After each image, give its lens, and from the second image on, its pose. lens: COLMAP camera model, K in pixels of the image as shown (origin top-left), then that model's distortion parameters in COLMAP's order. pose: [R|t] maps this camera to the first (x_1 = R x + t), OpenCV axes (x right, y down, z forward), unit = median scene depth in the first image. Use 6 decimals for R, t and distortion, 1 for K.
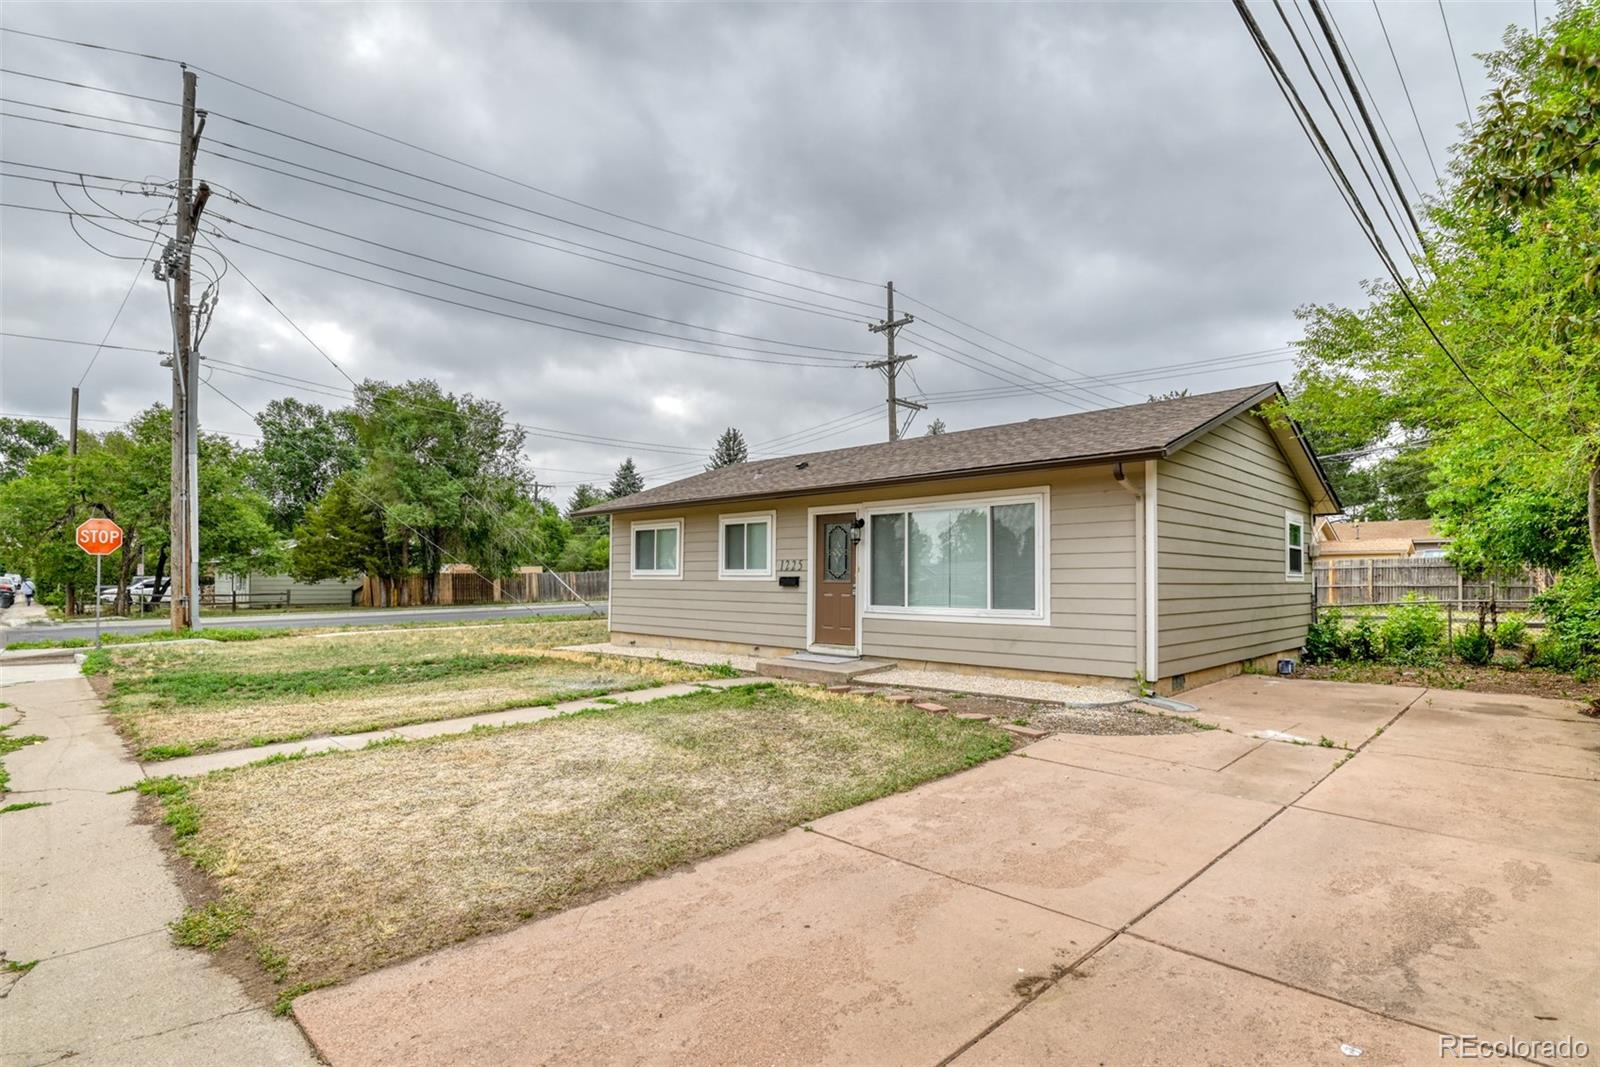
lens RADIAL K [[790.6, 0, 810.9], [0, 790.6, 536.5], [0, 0, 1]] dist [-0.028081, -0.002194]
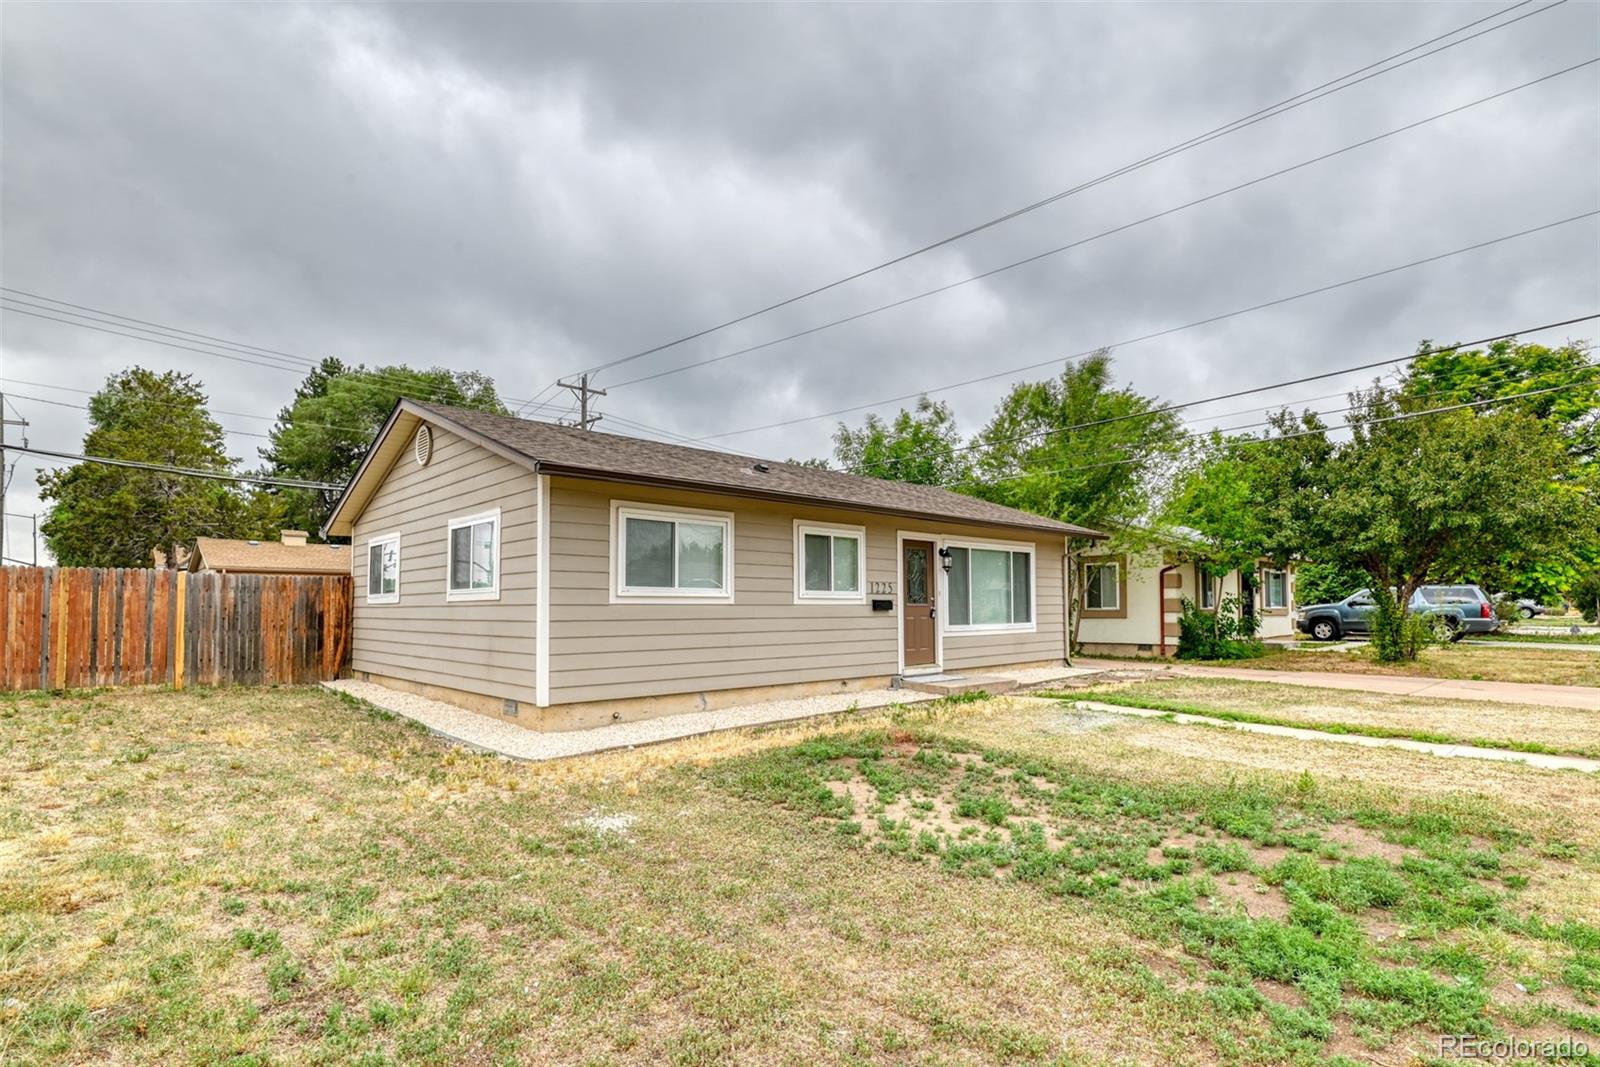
lens RADIAL K [[790.6, 0, 810.9], [0, 790.6, 536.5], [0, 0, 1]] dist [-0.028081, -0.002194]
pose [[0.032769, 0.069892, 0.997016, -0.973868], [-0.065830, 0.995537, -0.067625, 0.044444], [-0.997293, -0.063417, 0.037223, 1.049927]]
